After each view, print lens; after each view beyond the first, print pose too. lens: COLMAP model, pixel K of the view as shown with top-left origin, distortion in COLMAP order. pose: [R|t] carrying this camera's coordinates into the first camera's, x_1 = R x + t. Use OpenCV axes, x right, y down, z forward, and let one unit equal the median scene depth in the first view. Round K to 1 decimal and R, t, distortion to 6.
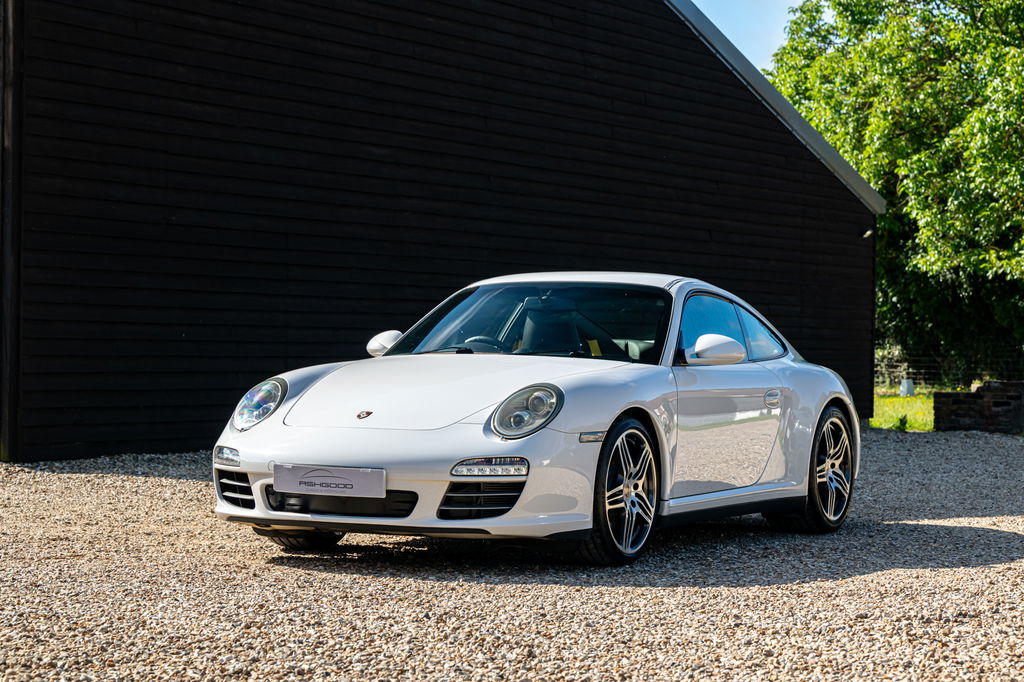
lens RADIAL K [[2477.1, 0, 513.9], [0, 2477.1, 338.3], [0, 0, 1]] dist [0.068299, 0.000000]
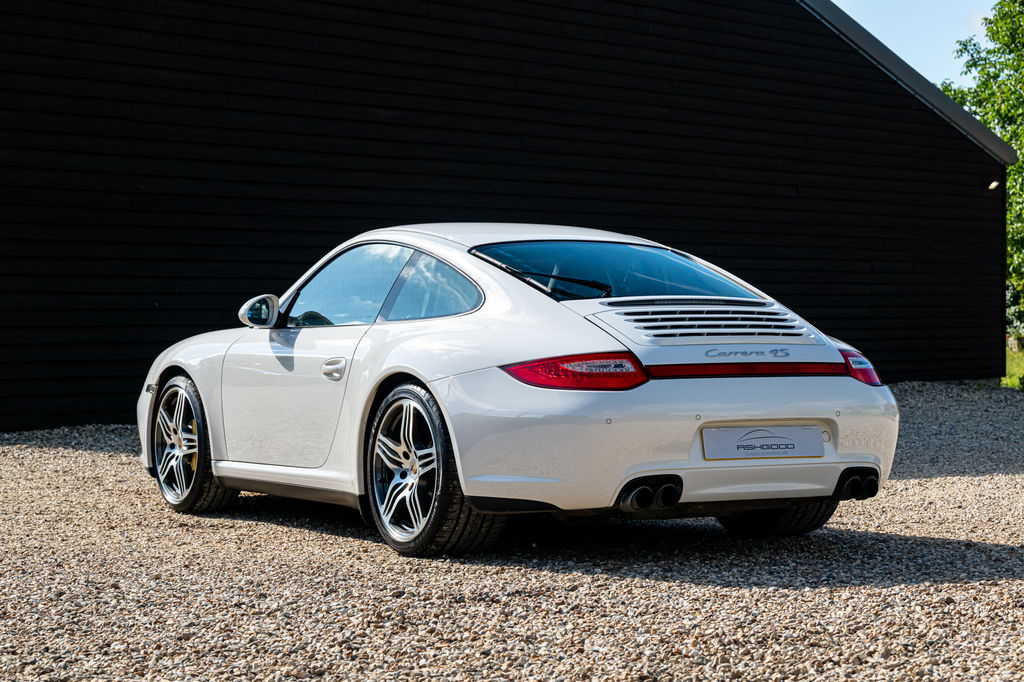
lens RADIAL K [[2477.1, 0, 502.6], [0, 2477.1, 339.9], [0, 0, 1]] dist [0.068299, 0.000000]
pose [[0.990355, -0.016779, -0.137530, 0.116574], [0.018717, 0.999743, 0.012814, 0.002407], [0.137279, -0.015264, 0.990415, 0.029249]]
